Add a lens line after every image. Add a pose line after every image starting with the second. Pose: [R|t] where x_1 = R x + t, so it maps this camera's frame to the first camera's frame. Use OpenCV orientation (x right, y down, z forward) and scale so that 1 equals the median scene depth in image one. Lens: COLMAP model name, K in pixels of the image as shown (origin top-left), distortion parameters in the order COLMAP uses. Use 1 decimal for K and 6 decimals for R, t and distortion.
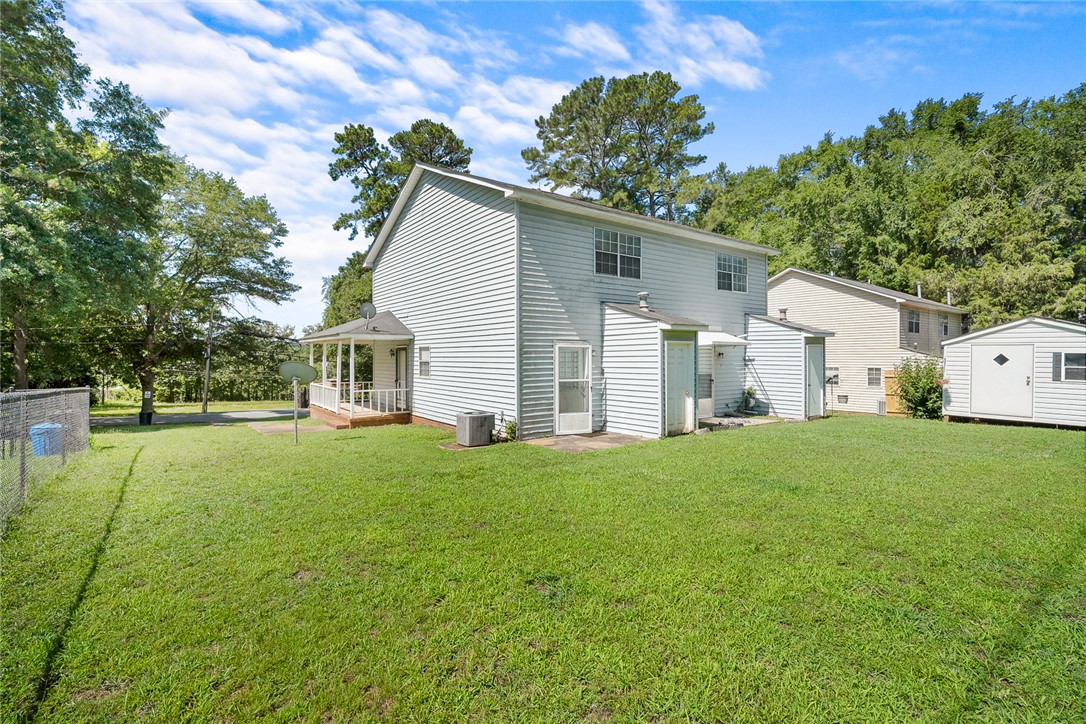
lens RADIAL K [[512.2, 0, 543.0], [0, 512.2, 362.0], [0, 0, 1]] dist [-0.028017, 0.000200]
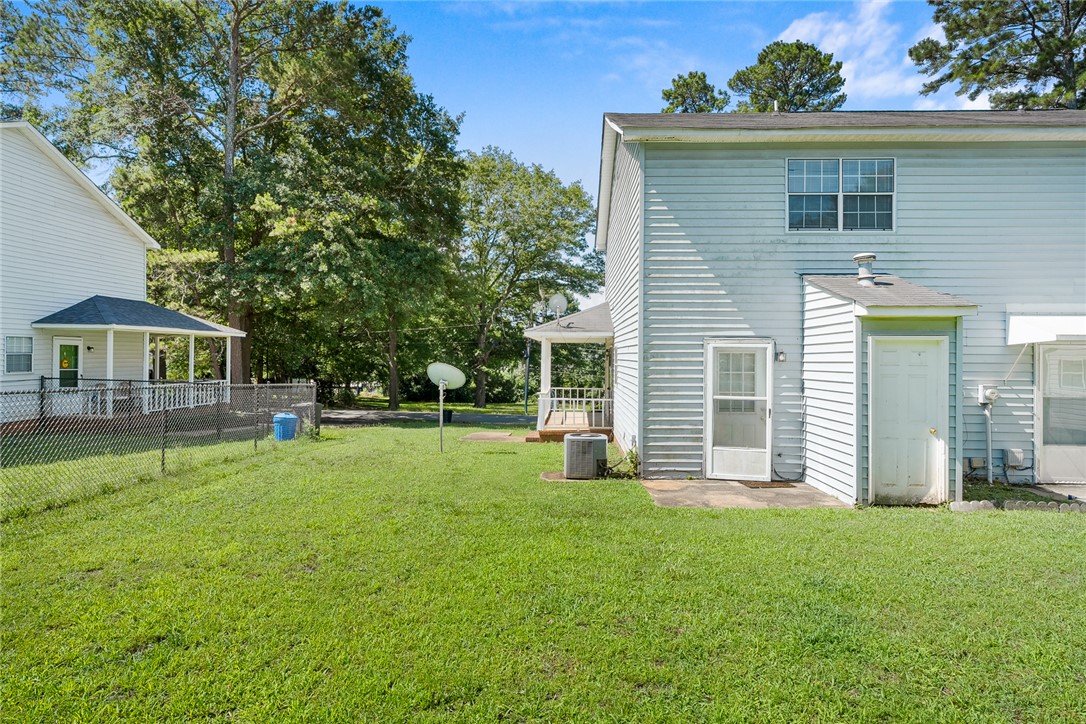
lens RADIAL K [[641.6, 0, 543.0], [0, 641.6, 362.0], [0, 0, 1]] dist [-0.024749, -0.001288]
pose [[0.767964, 0.011674, -0.640387, 0.384786], [-0.012829, 0.999914, 0.002843, -0.009197], [0.640365, 0.006032, 0.768047, 0.206112]]
